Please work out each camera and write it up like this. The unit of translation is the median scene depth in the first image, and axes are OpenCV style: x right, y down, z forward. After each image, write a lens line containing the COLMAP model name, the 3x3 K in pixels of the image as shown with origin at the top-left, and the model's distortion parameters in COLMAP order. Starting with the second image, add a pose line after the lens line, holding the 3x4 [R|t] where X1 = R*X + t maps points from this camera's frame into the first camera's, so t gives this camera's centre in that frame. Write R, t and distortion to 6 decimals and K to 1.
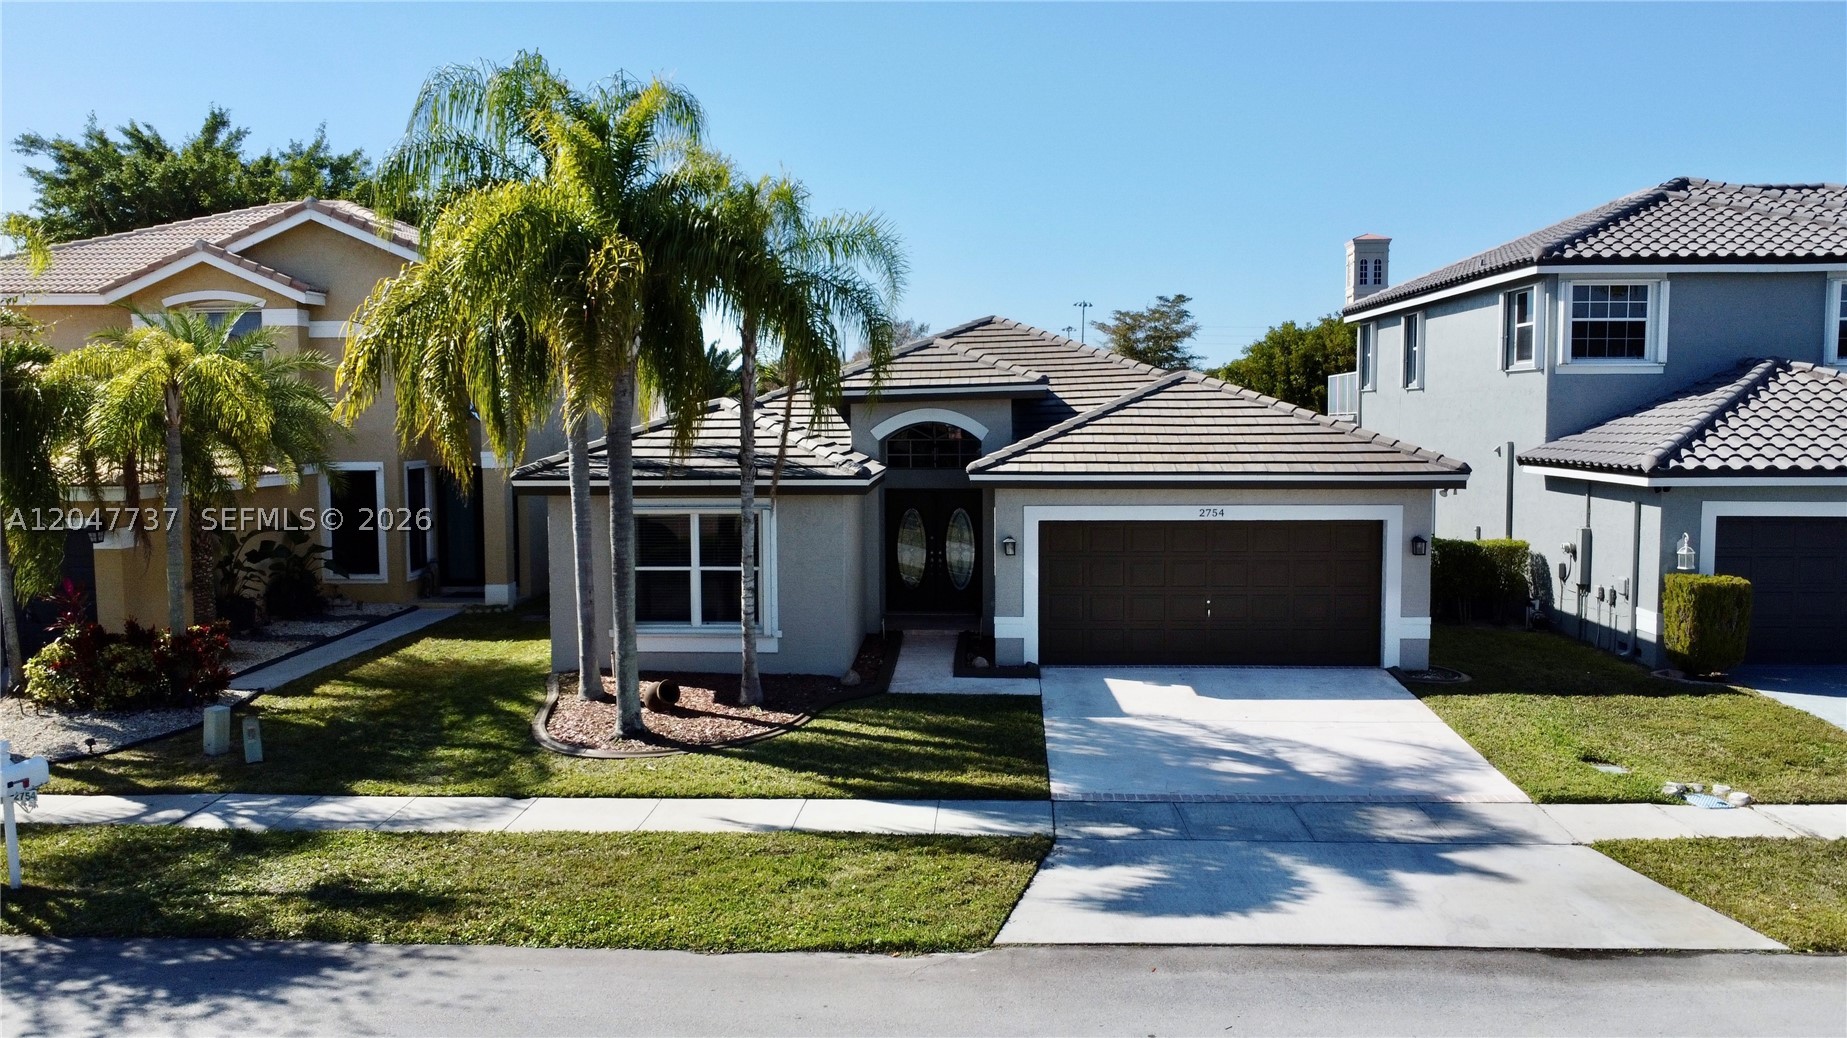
lens RADIAL K [[1377.2, 0, 923.5], [0, 1377.2, 519.0], [0, 0, 1]] dist [0.001496, 0.002942]
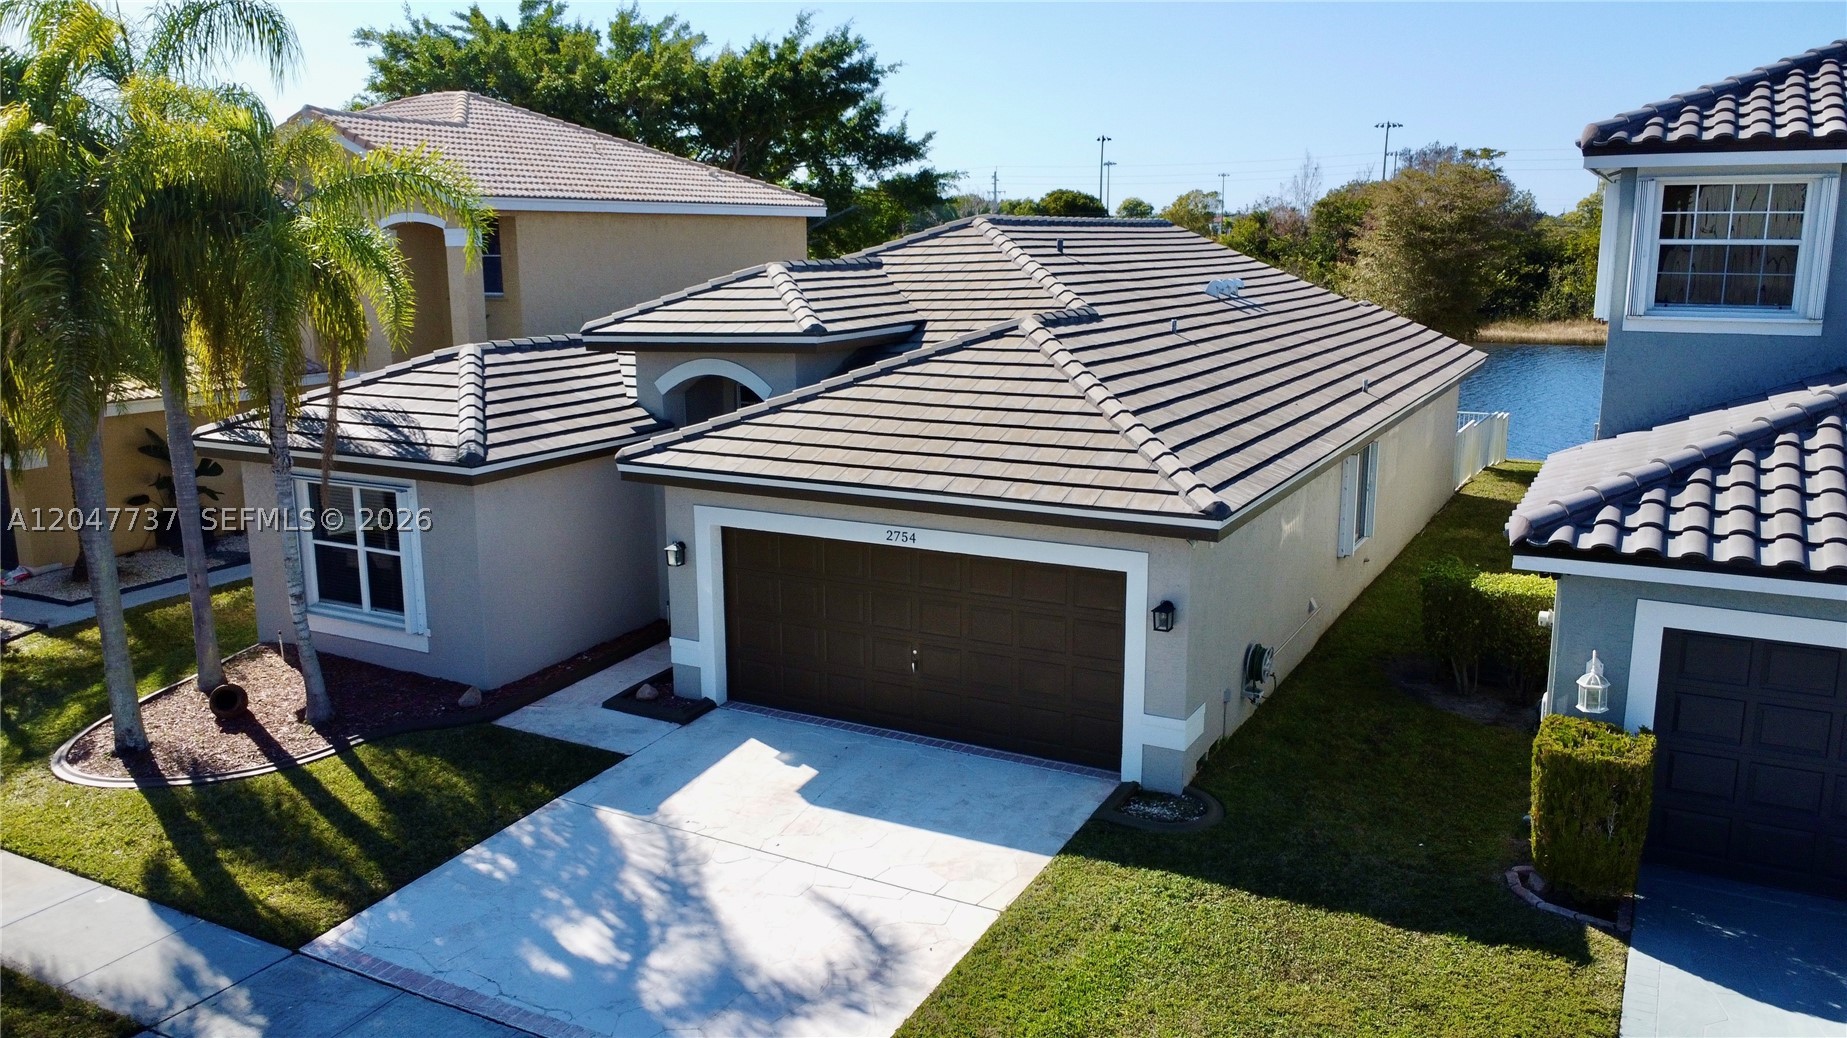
lens RADIAL K [[1377.2, 0, 923.5], [0, 1377.2, 519.0], [0, 0, 1]] dist [0.001496, 0.002942]
pose [[0.902197, 0.086435, -0.422574, 0.527327], [-0.032199, 0.990478, 0.133852, -0.111784], [0.430120, -0.107154, 0.896390, 0.353234]]
